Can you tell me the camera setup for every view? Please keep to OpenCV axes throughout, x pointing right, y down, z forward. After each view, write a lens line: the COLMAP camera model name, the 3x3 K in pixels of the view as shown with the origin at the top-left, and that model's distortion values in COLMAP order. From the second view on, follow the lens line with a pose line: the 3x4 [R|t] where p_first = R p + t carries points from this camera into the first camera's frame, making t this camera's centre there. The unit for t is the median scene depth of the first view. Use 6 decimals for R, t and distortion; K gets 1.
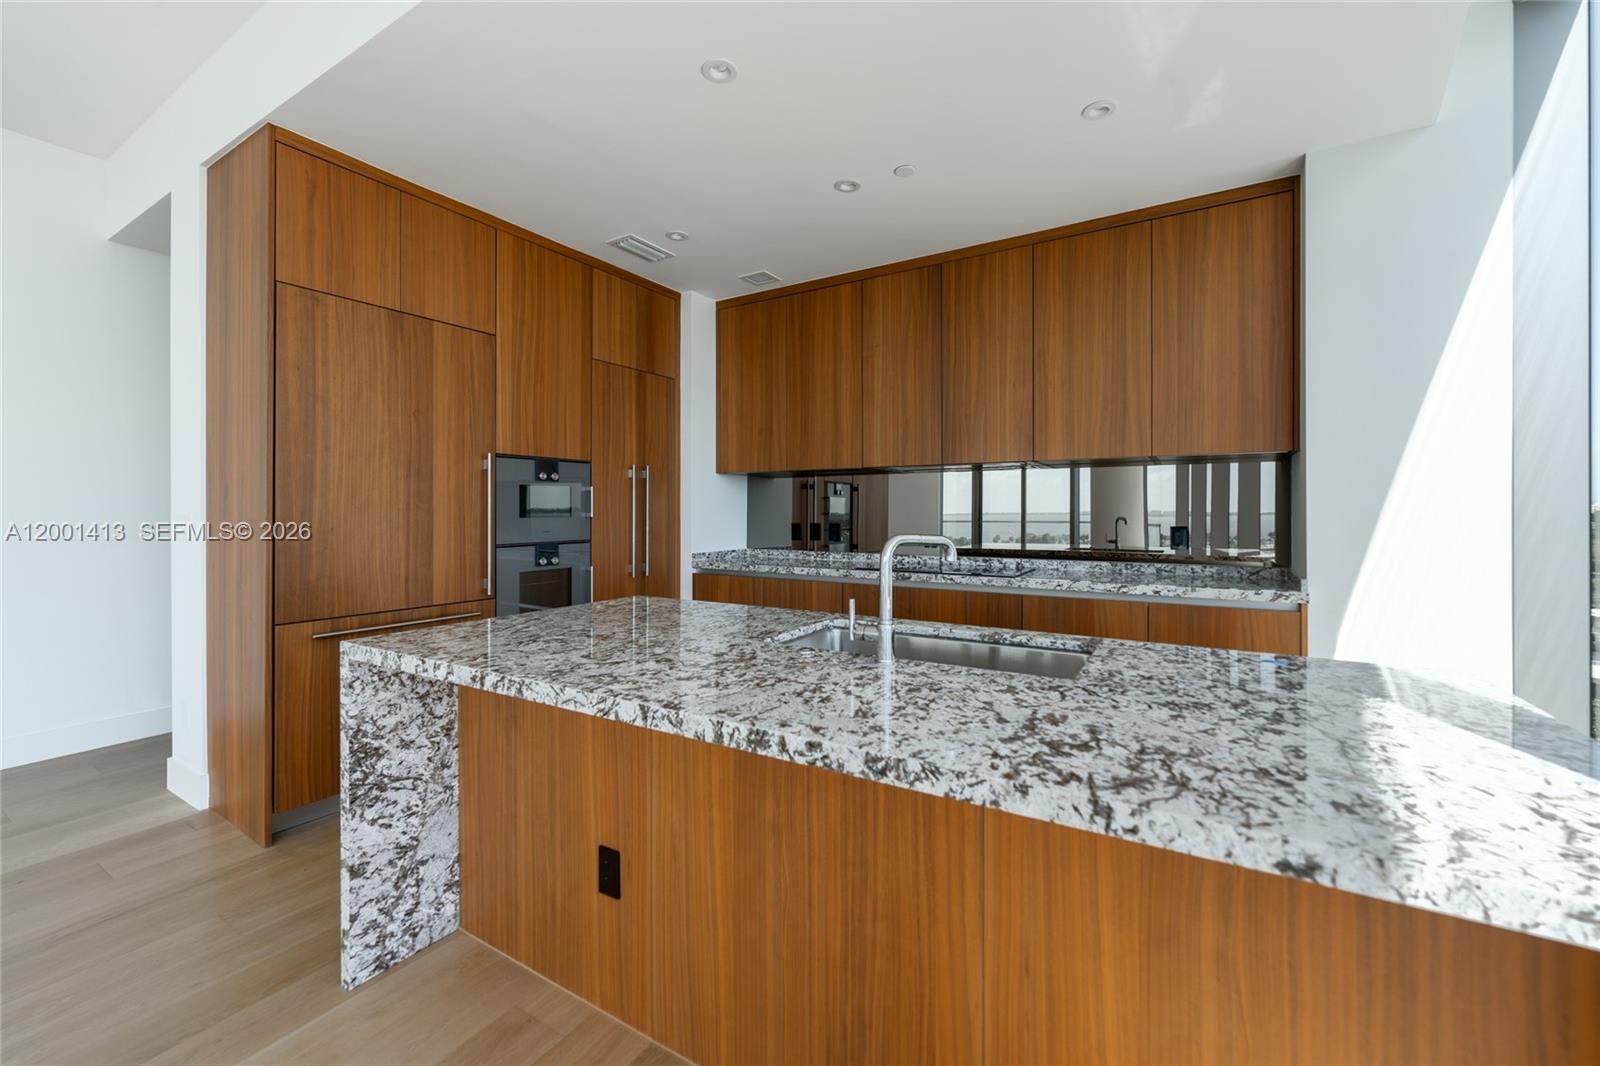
lens RADIAL K [[635.4, 0, 807.3], [0, 635.4, 532.3], [0, 0, 1]] dist [0.000177, 0.000007]
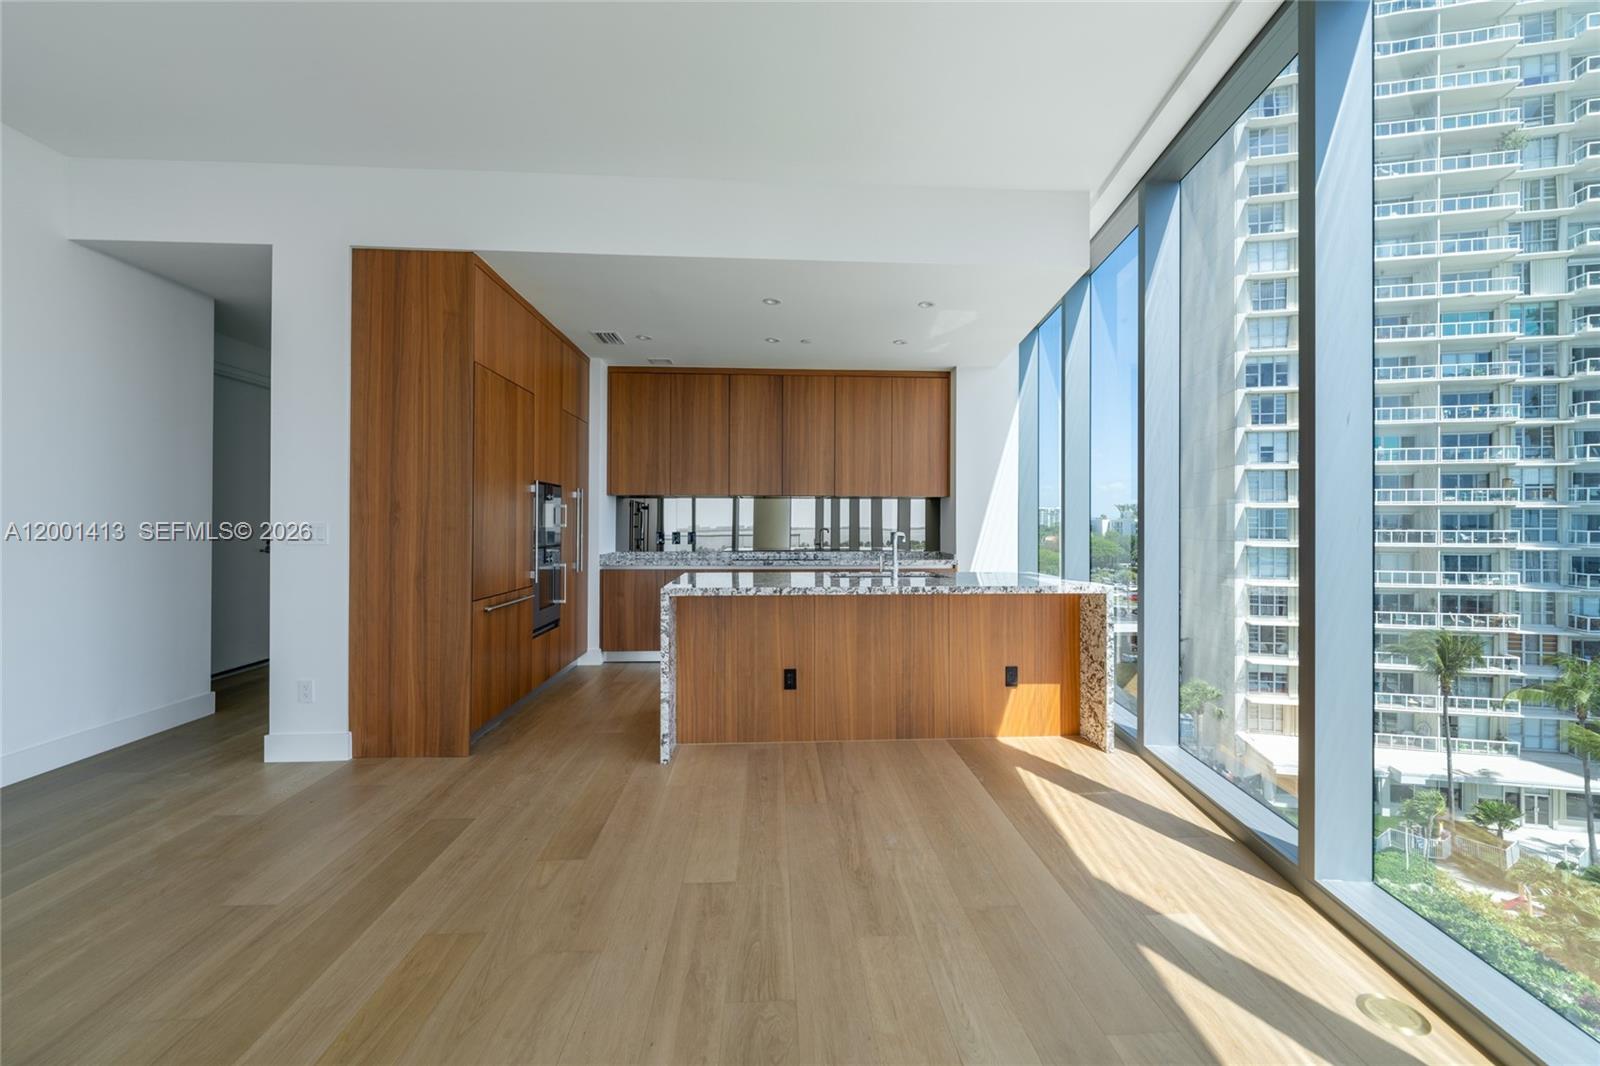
lens RADIAL K [[669.3, 0, 797.9], [0, 669.3, 519.4], [0, 0, 1]] dist [0.000239, -0.000085]
pose [[0.836899, 0.014713, 0.547160, -0.736378], [0.007374, 0.999245, -0.038149, 0.019489], [-0.547308, 0.035961, 0.836158, -0.487399]]
